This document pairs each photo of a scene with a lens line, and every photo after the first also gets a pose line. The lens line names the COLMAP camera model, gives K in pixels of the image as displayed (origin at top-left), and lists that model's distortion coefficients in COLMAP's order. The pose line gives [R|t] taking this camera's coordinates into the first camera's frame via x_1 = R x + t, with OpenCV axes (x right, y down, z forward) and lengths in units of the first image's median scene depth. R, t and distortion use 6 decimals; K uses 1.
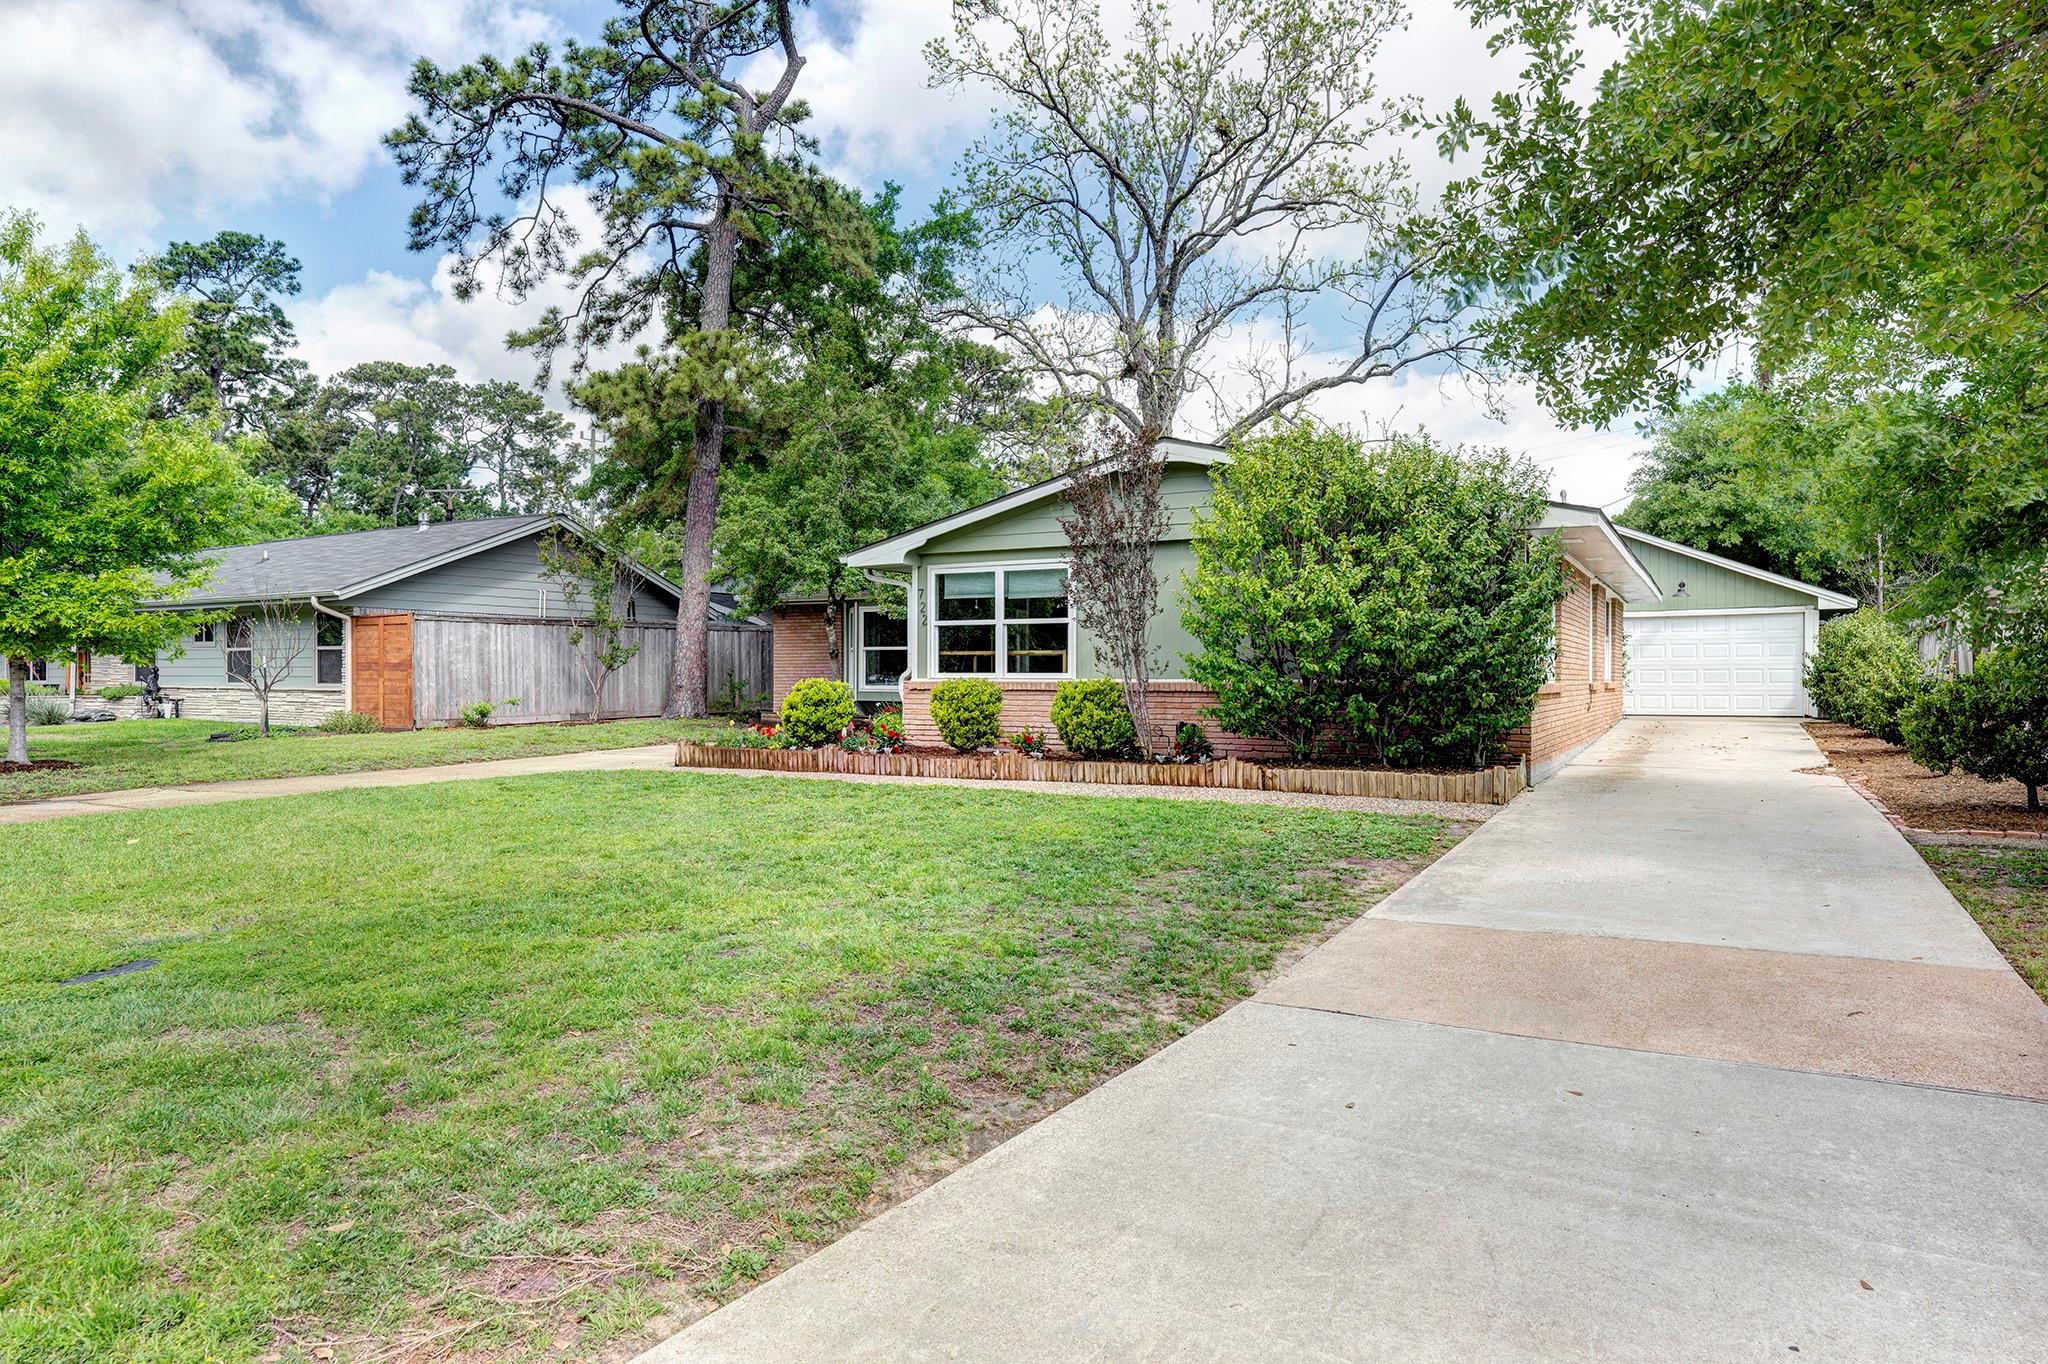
lens RADIAL K [[1233.7, 0, 1022.3], [0, 1233.7, 682.6], [0, 0, 1]] dist [-0.001450, 0.000659]
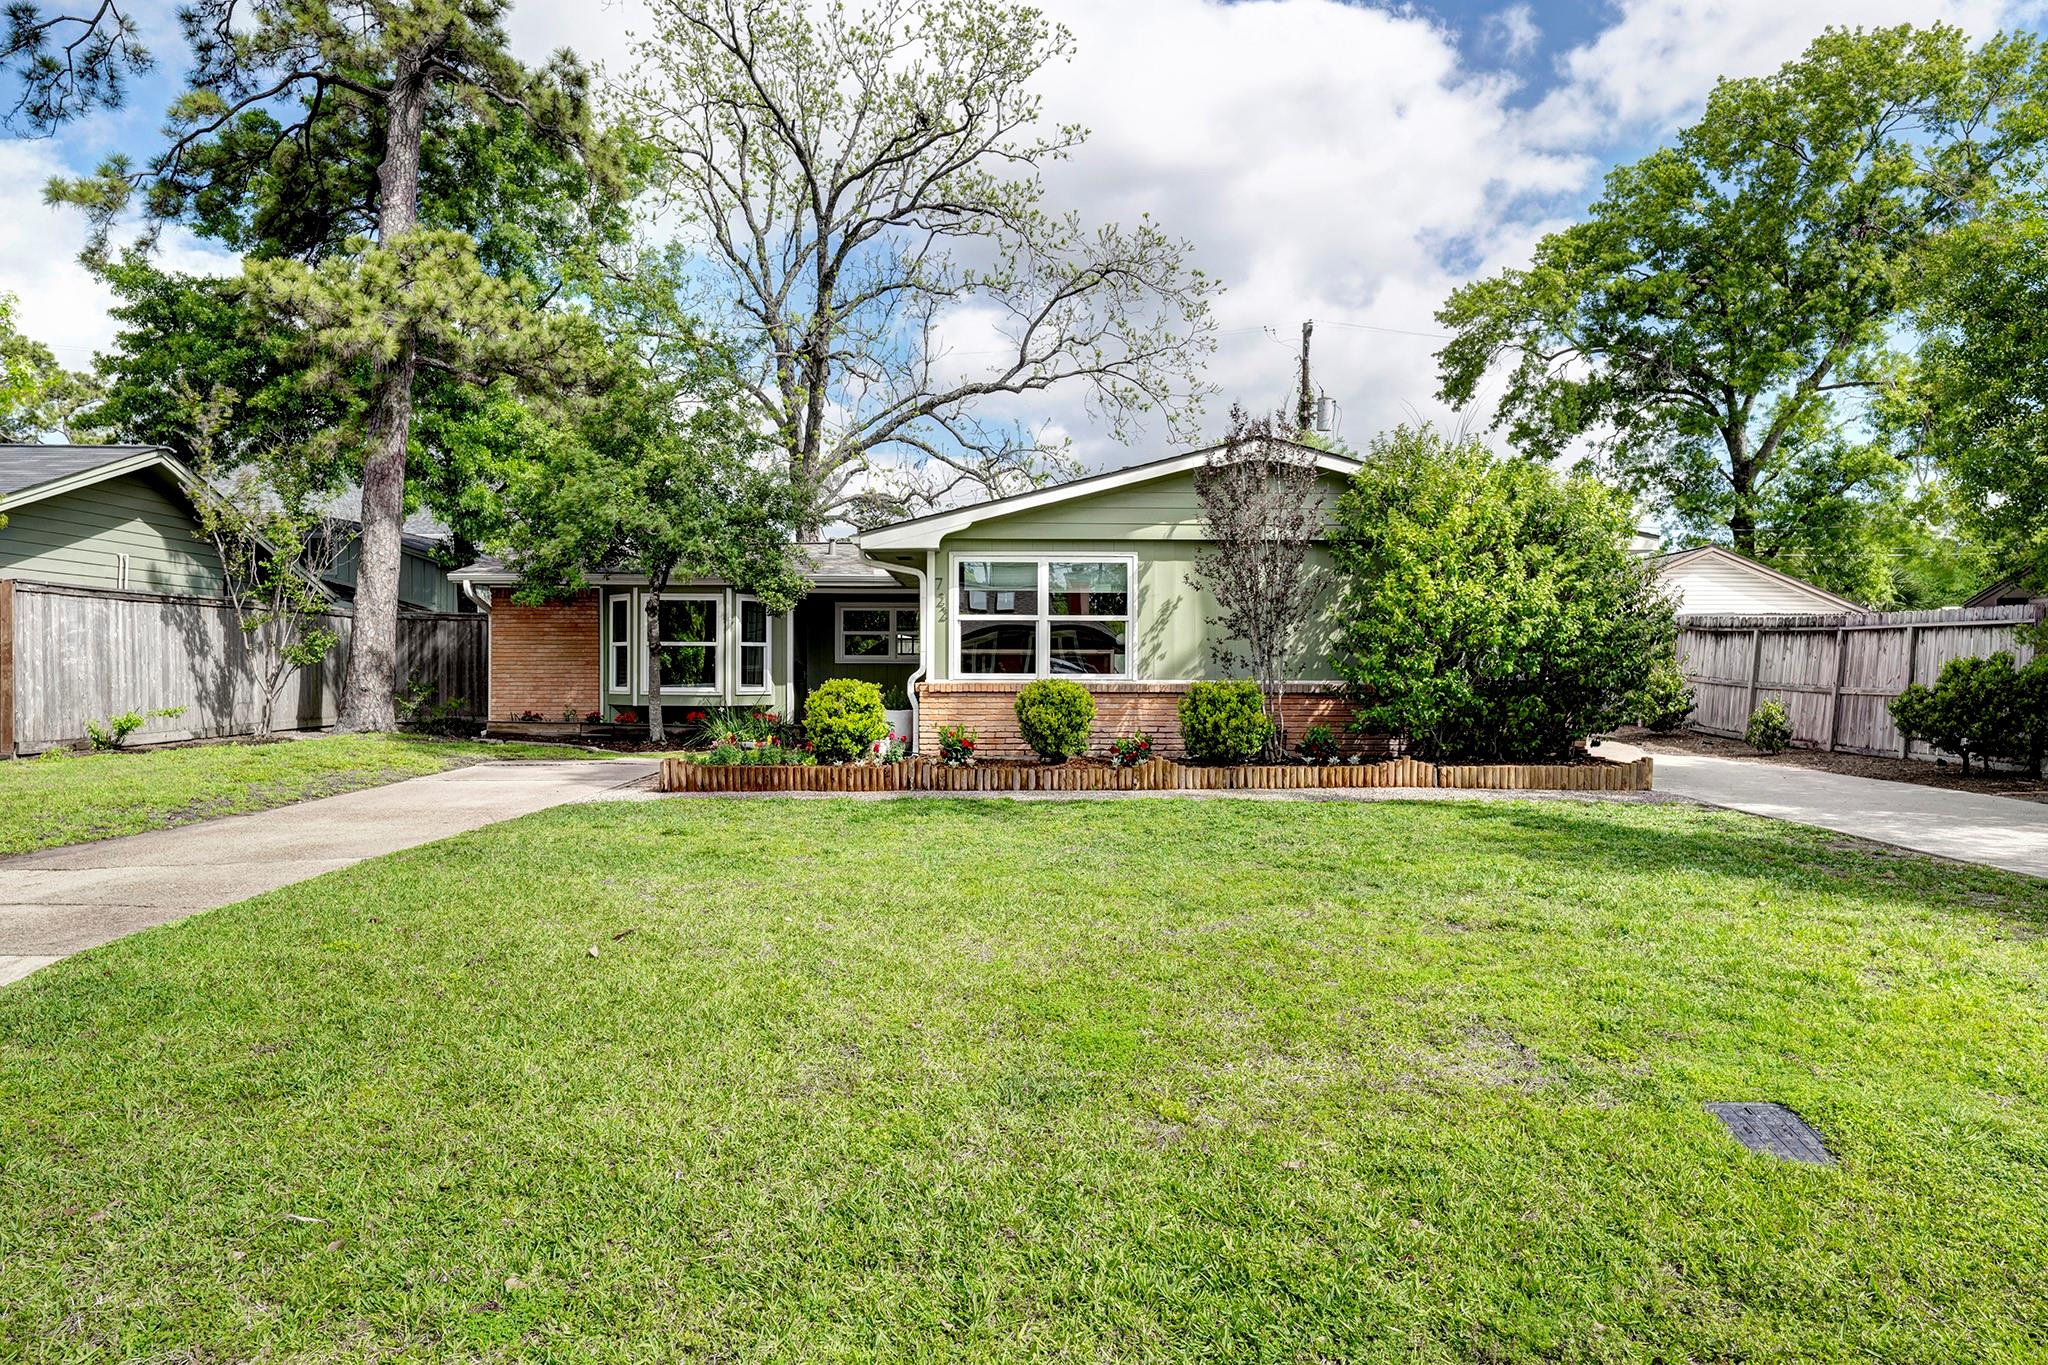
lens RADIAL K [[1233.7, 0, 1023.6], [0, 1233.7, 679.1], [0, 0, 1]] dist [-0.001450, 0.000659]
pose [[0.863263, -0.000703, 0.504754, -0.351259], [0.001413, 0.999998, -0.001024, -0.002076], [-0.504753, 0.001597, 0.863262, 0.152903]]
